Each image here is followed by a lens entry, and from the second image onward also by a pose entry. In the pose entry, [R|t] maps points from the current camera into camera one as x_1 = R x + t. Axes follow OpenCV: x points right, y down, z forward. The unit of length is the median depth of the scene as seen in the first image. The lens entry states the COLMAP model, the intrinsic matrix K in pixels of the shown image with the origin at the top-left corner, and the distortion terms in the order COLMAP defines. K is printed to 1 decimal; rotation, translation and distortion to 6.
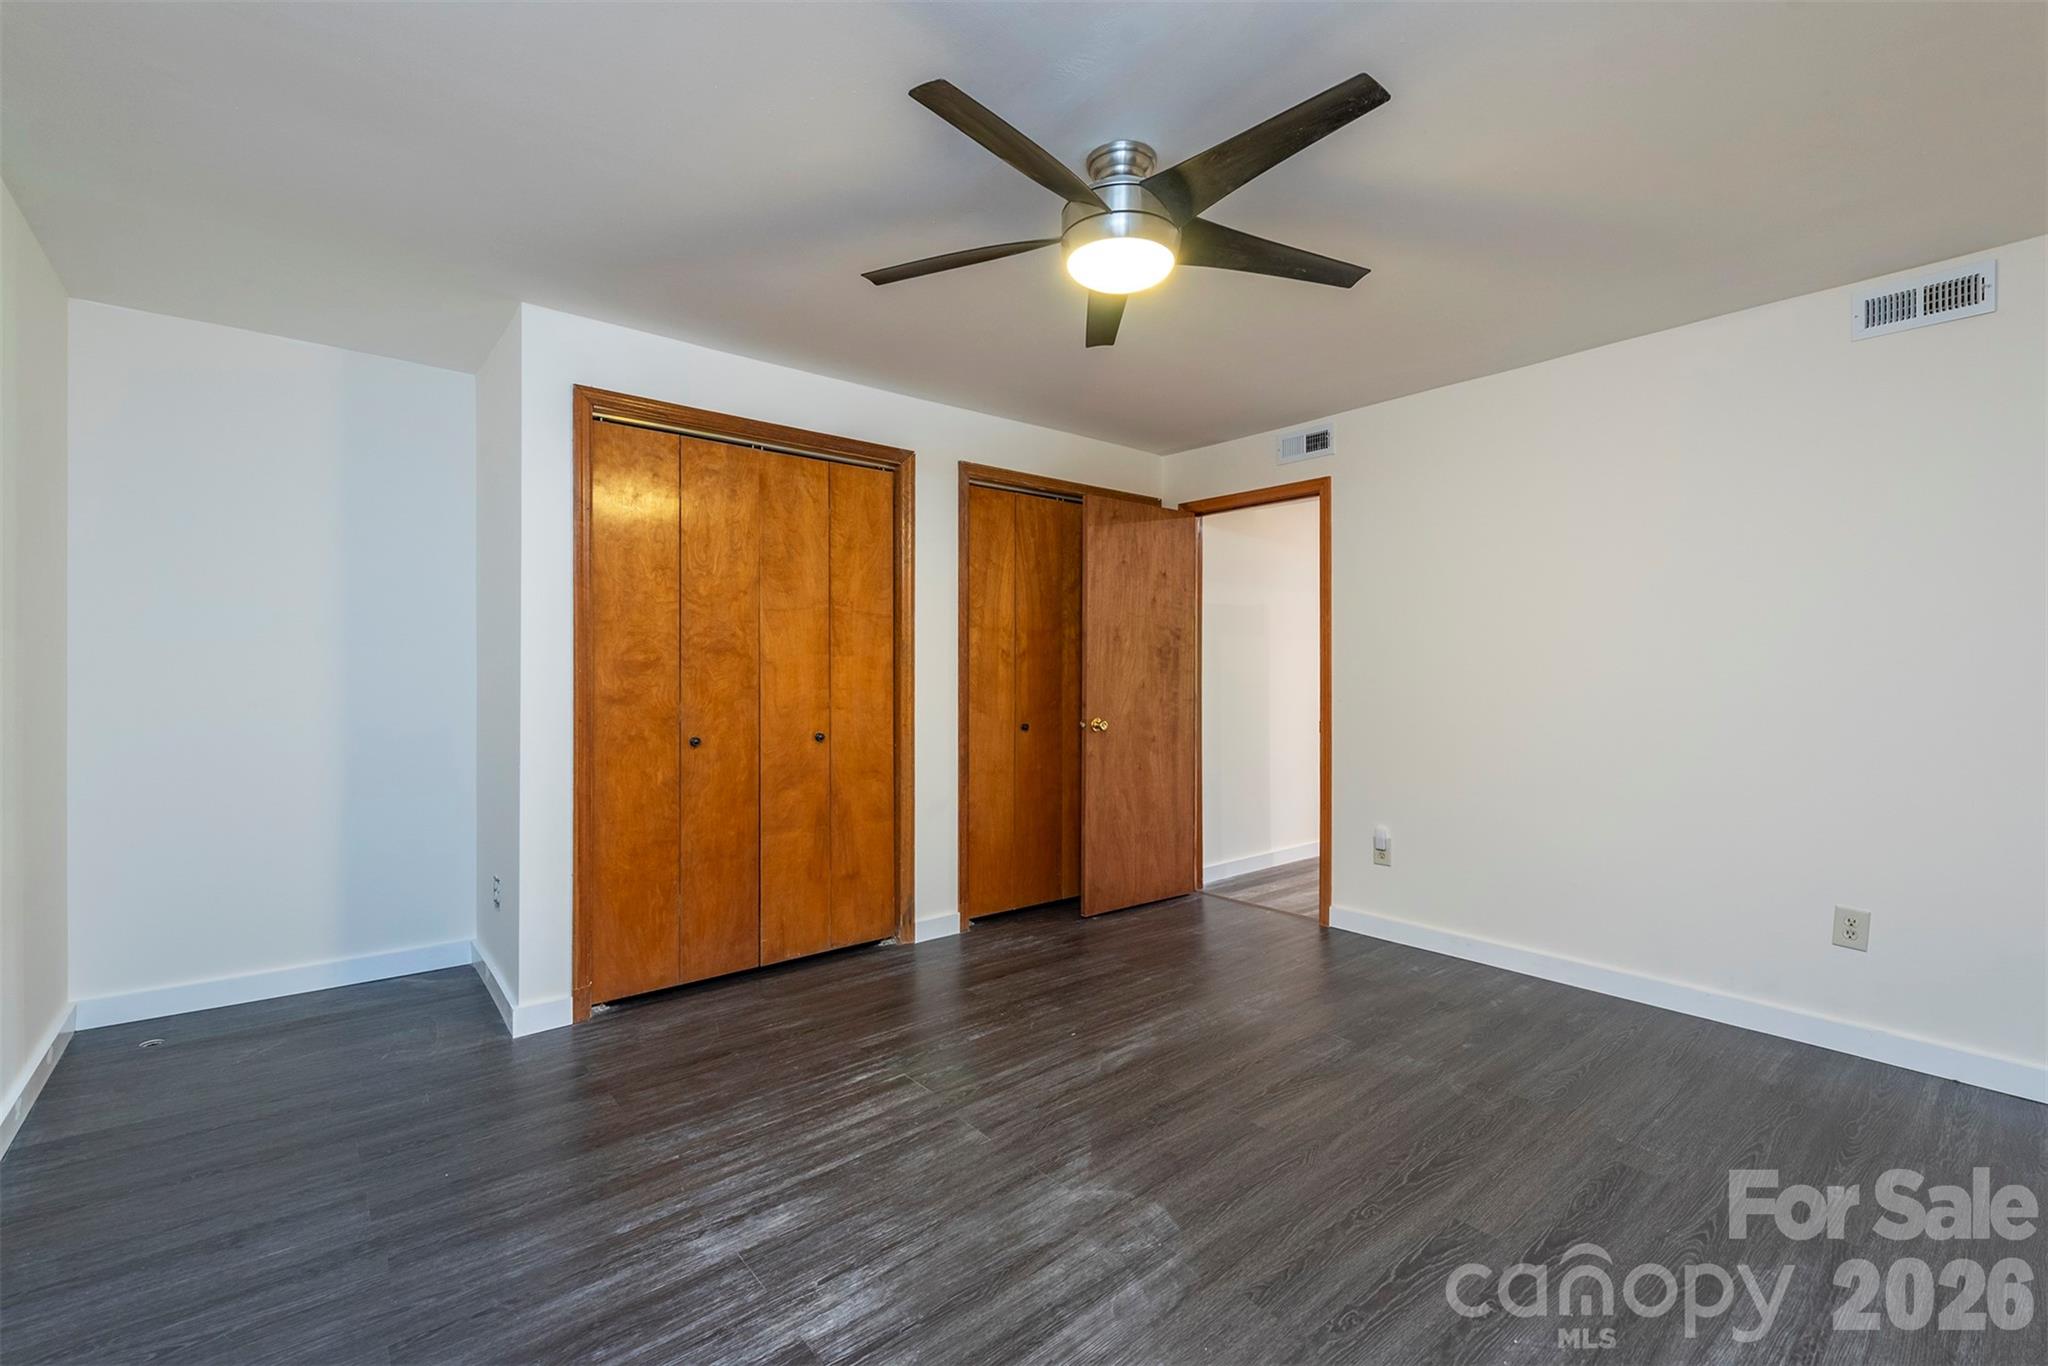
lens RADIAL K [[893.5, 0, 1031.9], [0, 893.5, 680.8], [0, 0, 1]] dist [0.014413, -0.000090]
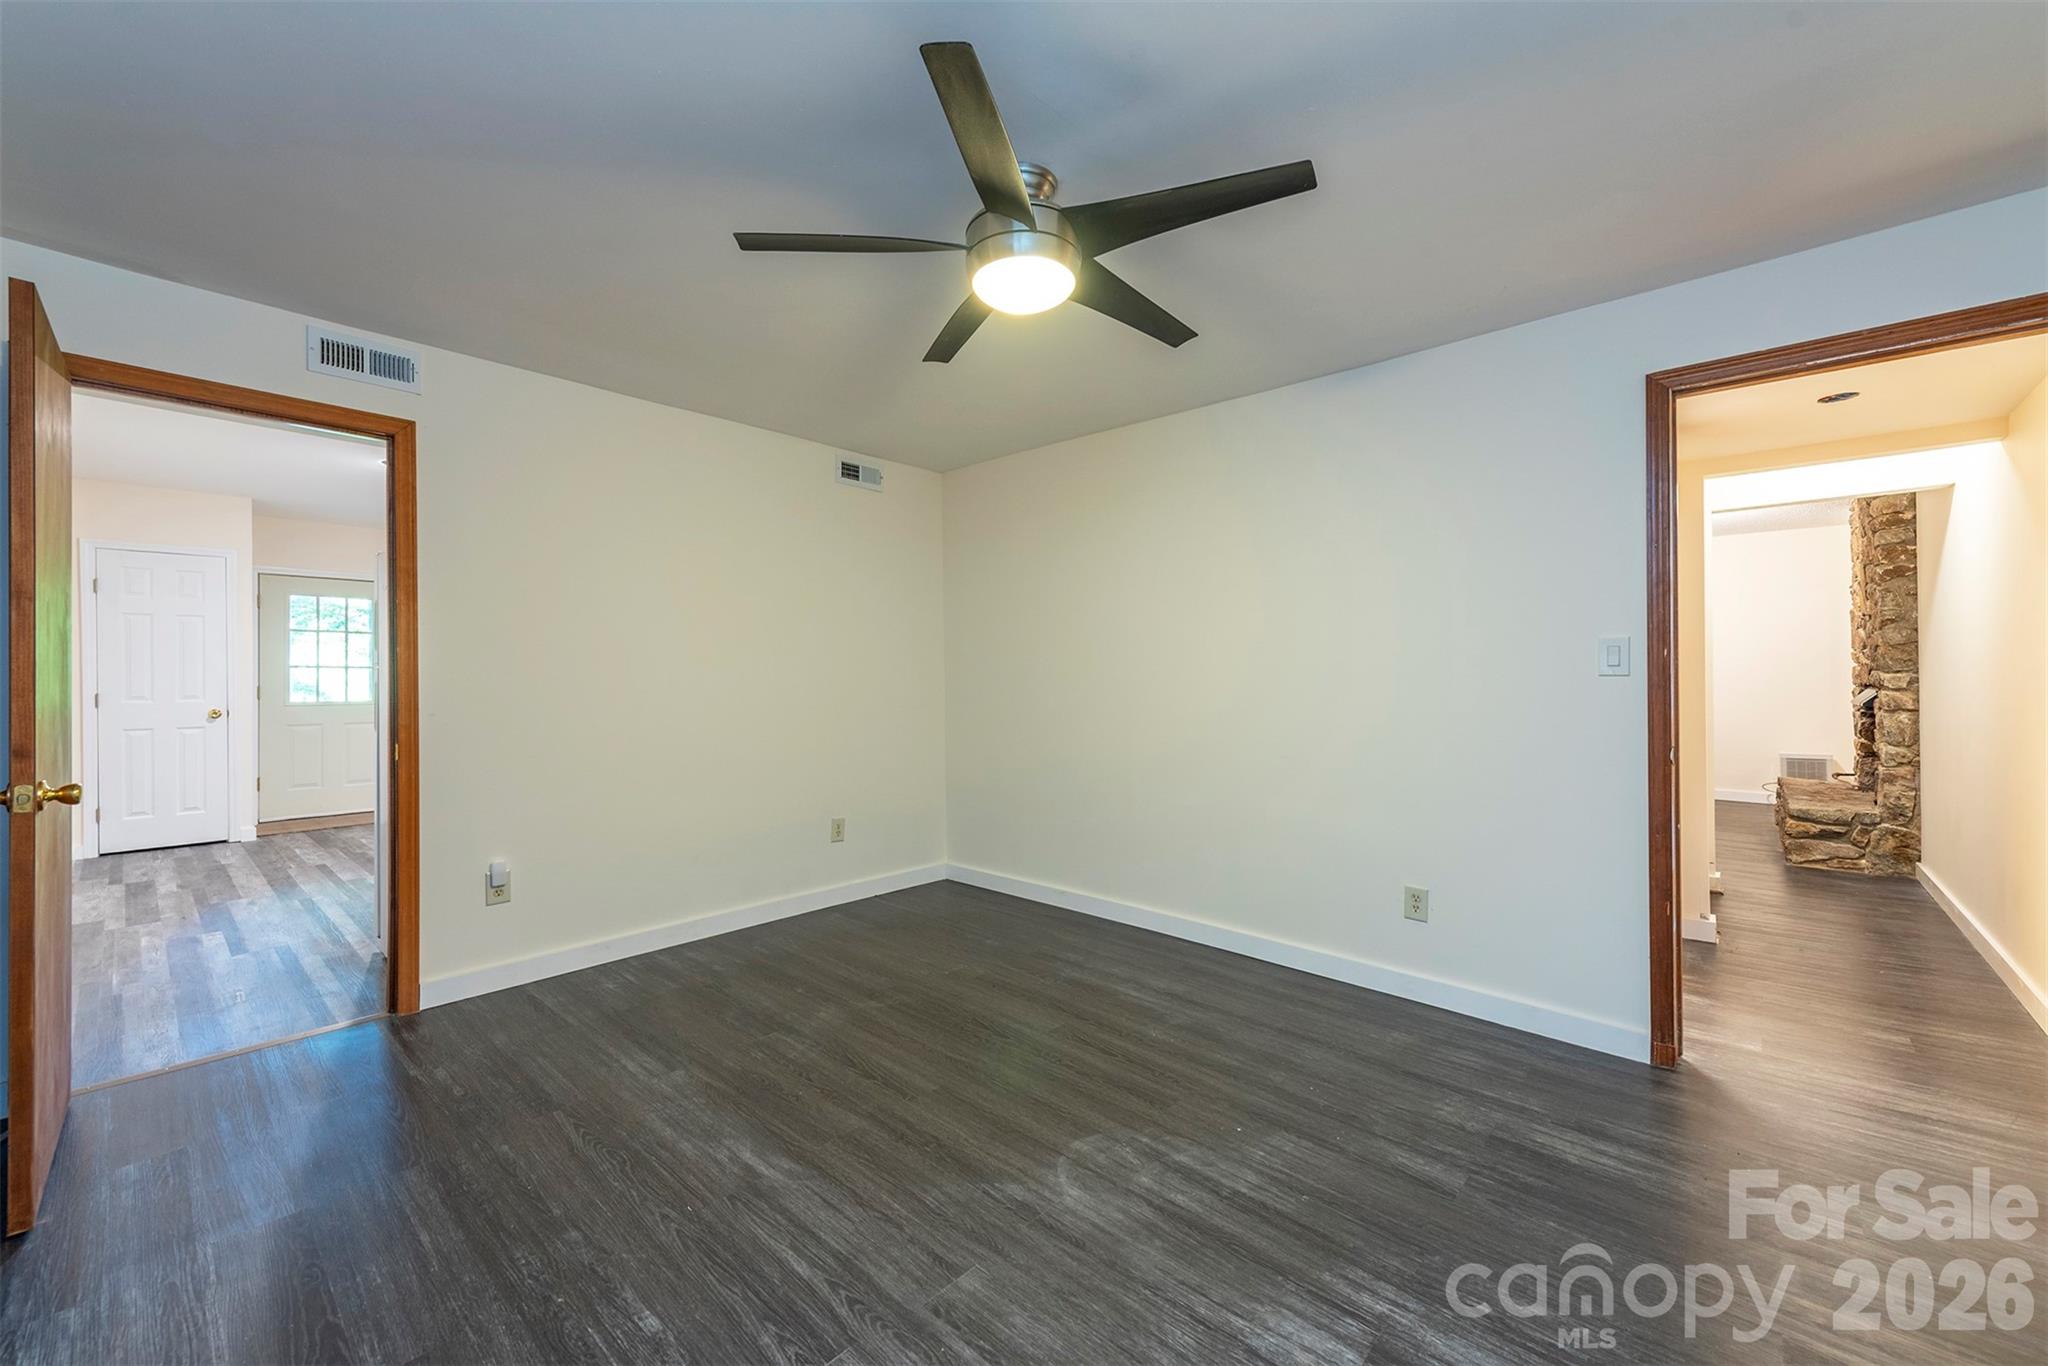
lens RADIAL K [[798.4, 0, 1029.3], [0, 798.4, 675.7], [0, 0, 1]] dist [0.001223, -0.001006]
pose [[-0.144103, 0.003363, 0.989557, -0.686891], [0.011458, 0.999933, -0.001730, -0.006607], [-0.989496, 0.011090, -0.144132, 0.958305]]
